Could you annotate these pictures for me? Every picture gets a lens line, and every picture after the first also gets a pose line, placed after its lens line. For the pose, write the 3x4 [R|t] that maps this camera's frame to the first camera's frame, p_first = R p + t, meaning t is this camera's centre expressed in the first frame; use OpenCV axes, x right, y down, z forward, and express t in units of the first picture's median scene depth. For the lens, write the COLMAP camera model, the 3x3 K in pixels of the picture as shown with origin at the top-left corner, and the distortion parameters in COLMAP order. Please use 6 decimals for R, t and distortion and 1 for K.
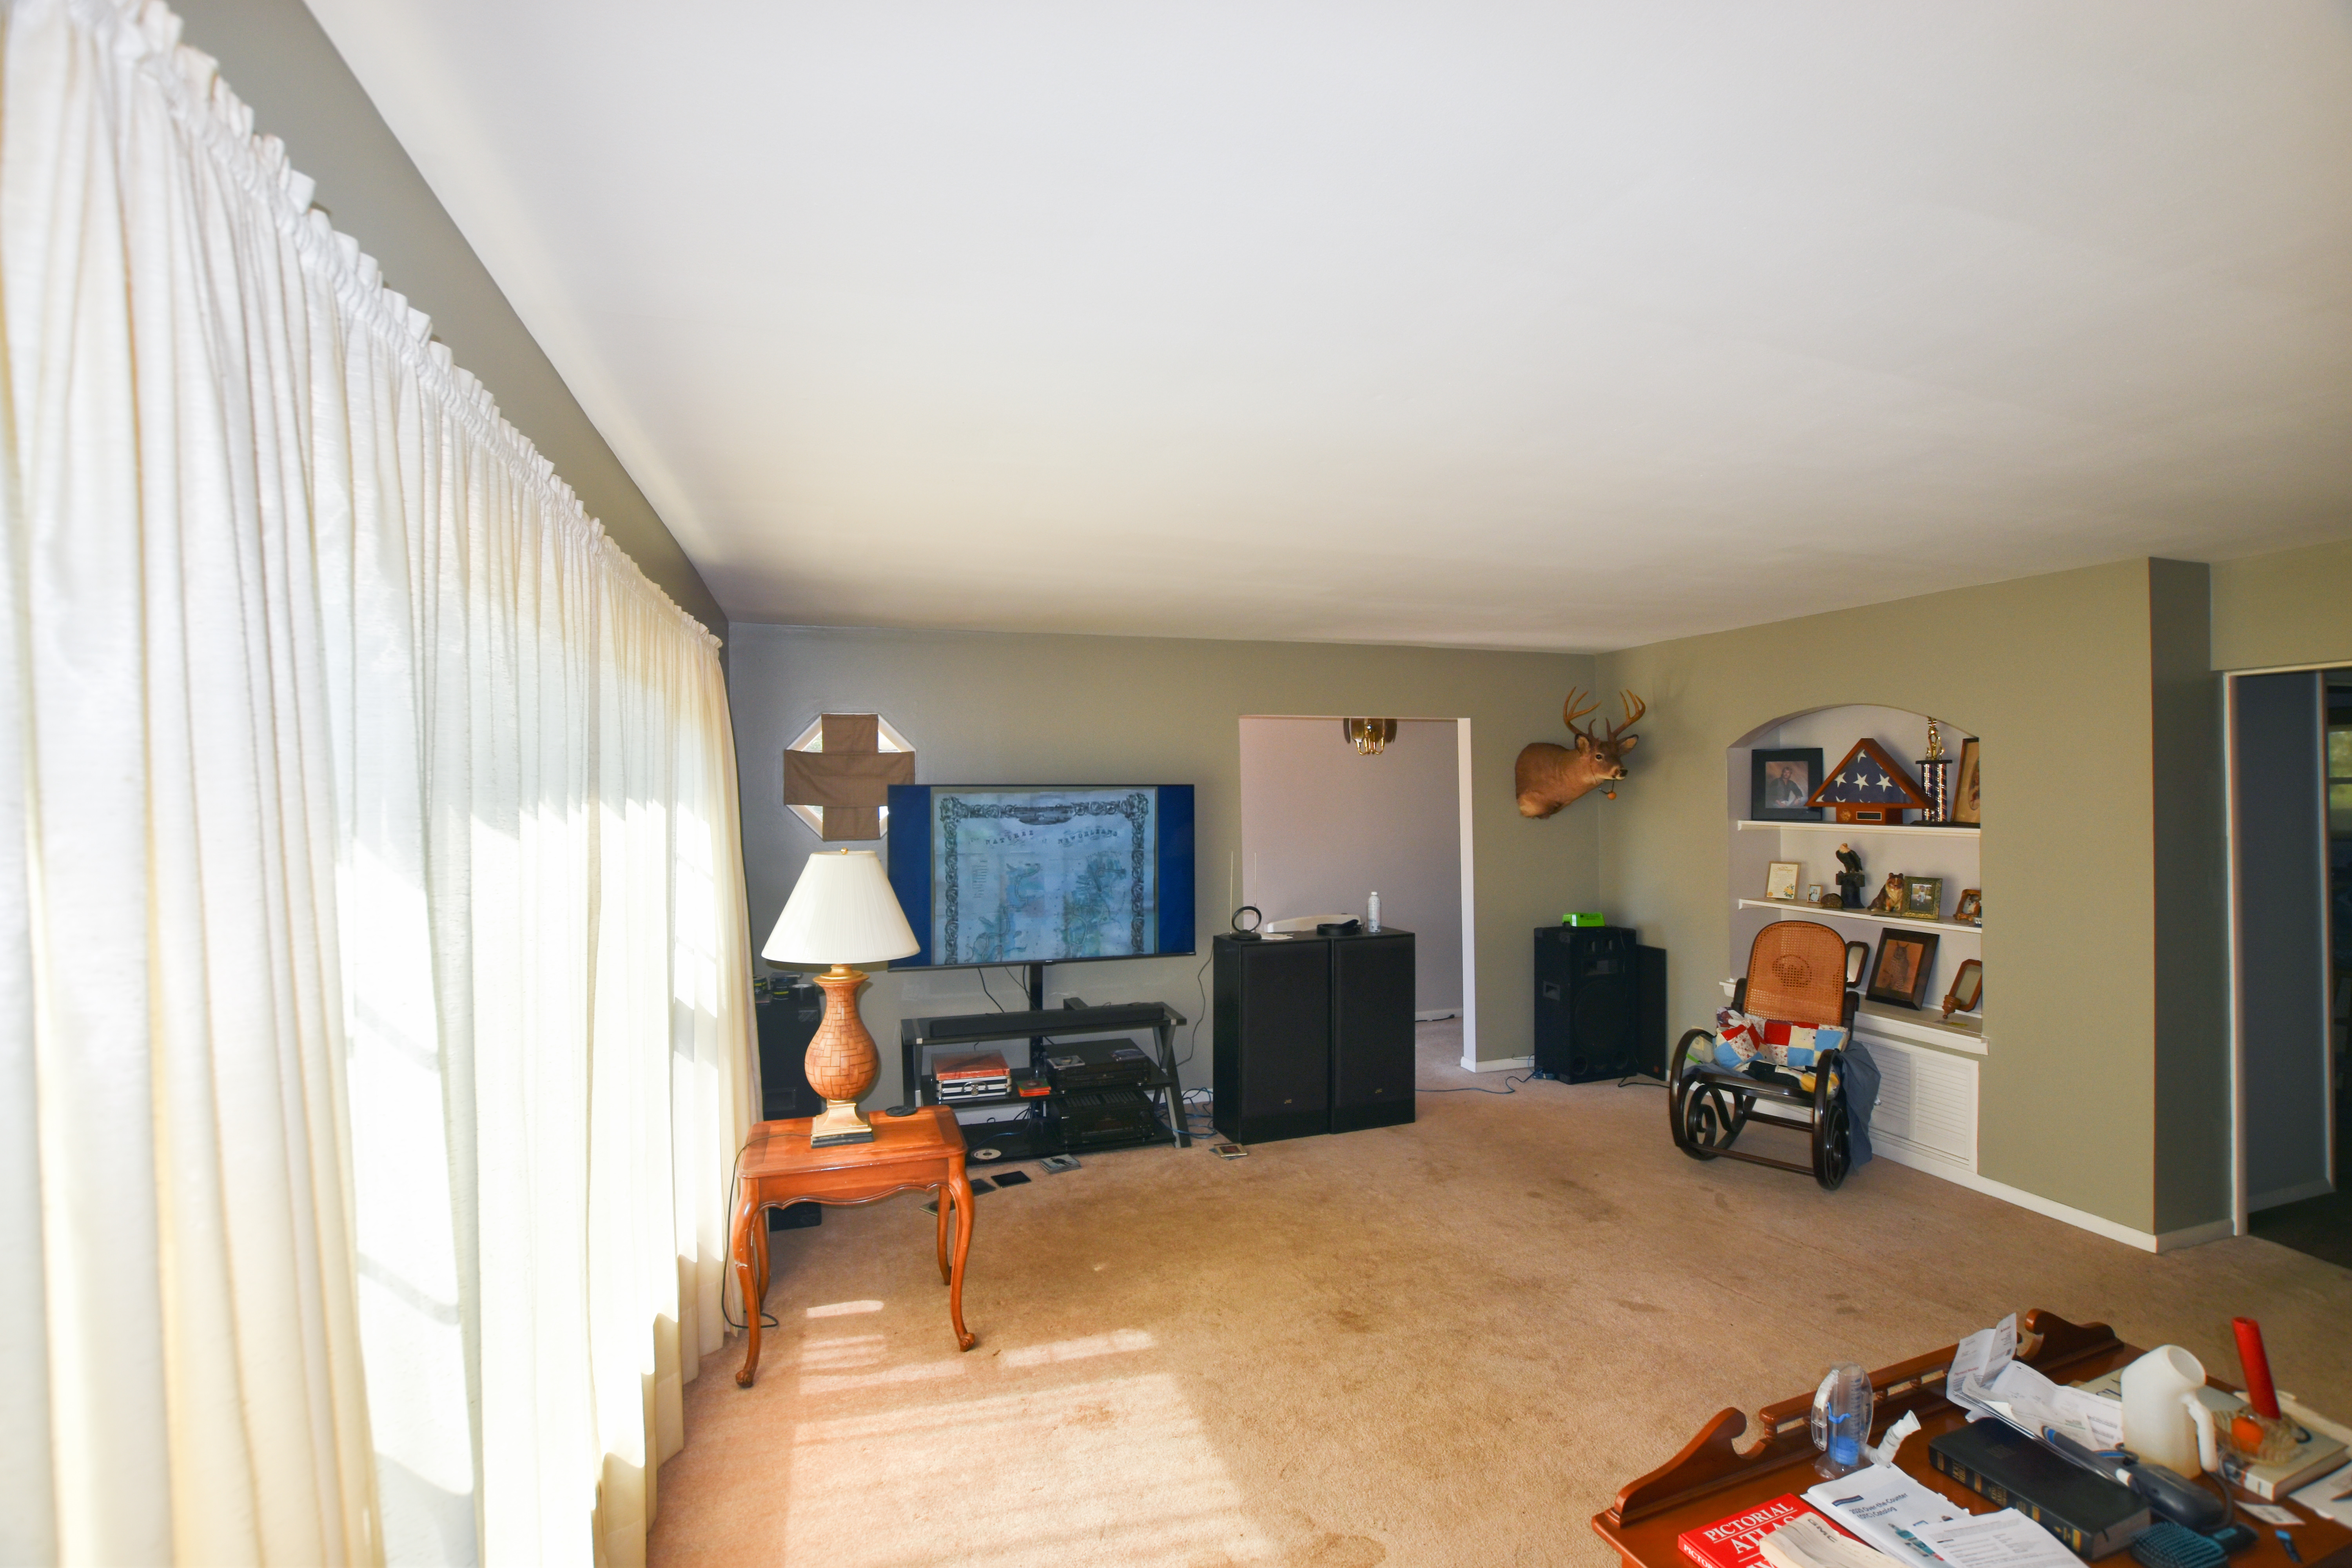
lens RADIAL K [[1038.2, 0, 1178.2], [0, 1038.2, 785.8], [0, 0, 1]] dist [-0.025299, -0.000315]
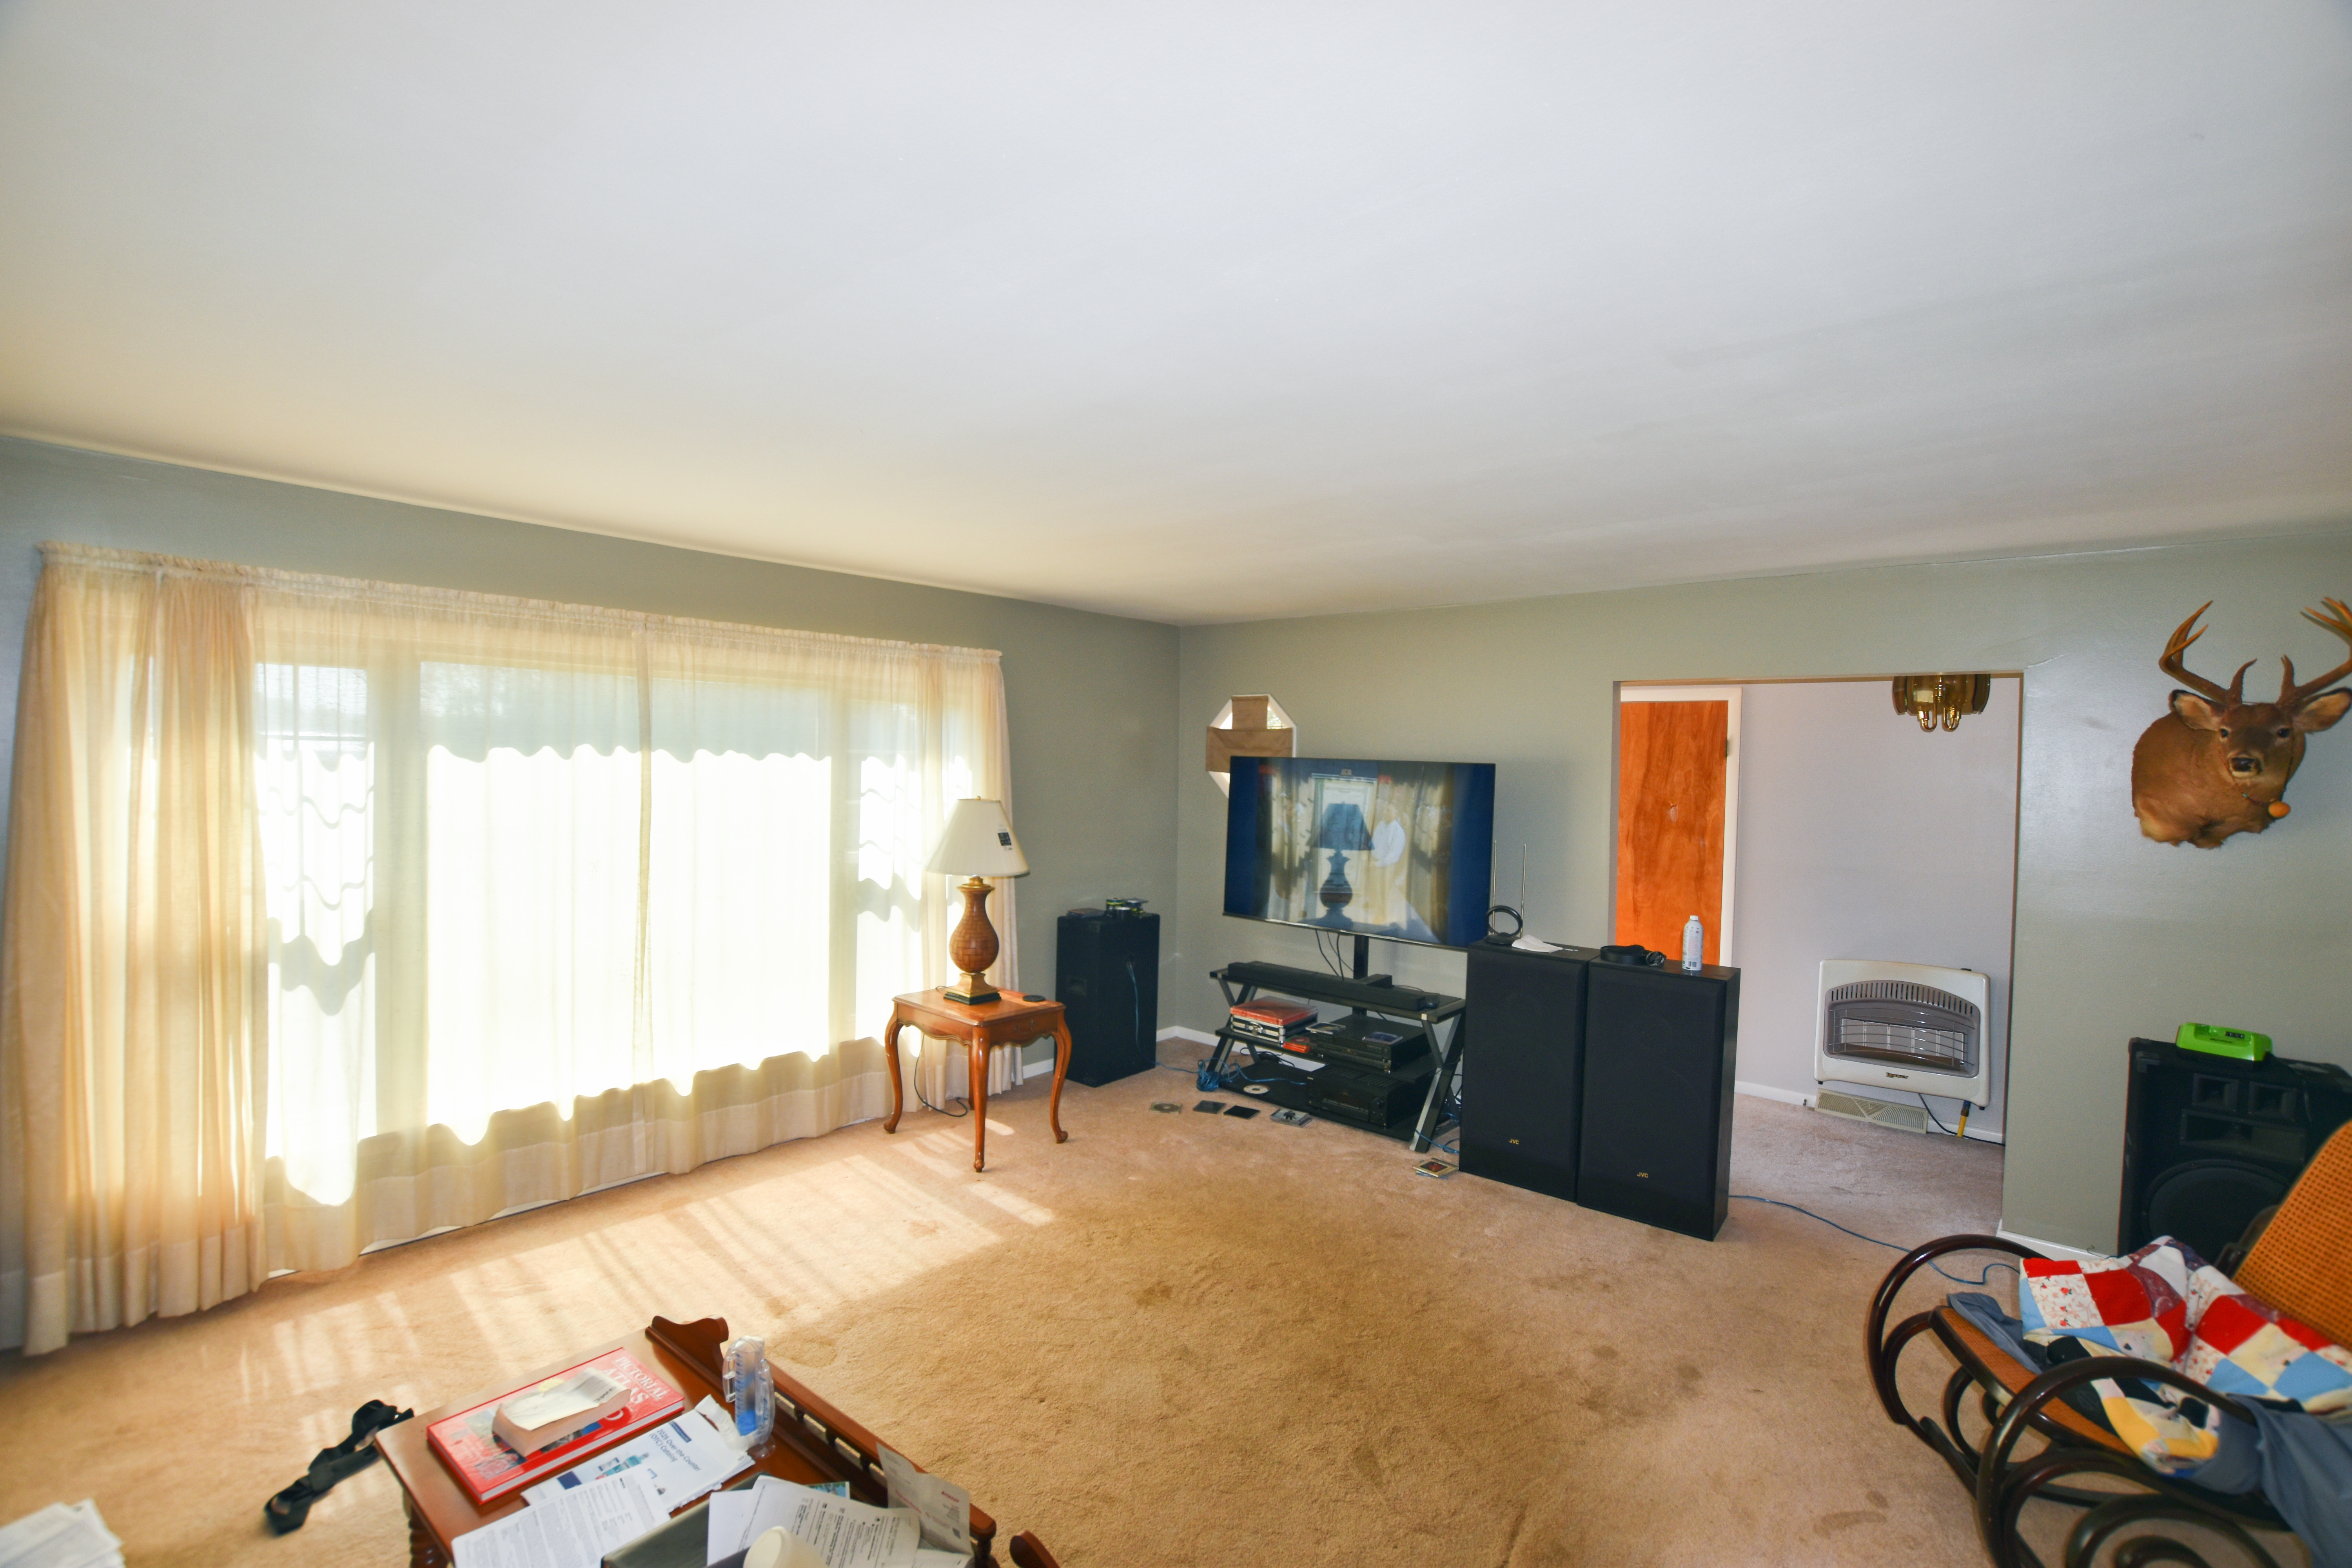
lens RADIAL K [[1038.2, 0, 1178.2], [0, 1038.2, 785.8], [0, 0, 1]] dist [-0.025299, -0.000315]
pose [[0.514677, 0.043680, -0.856271, 0.704605], [-0.027223, 0.999030, 0.034600, -0.006820], [0.856952, 0.005503, 0.515367, 0.346530]]
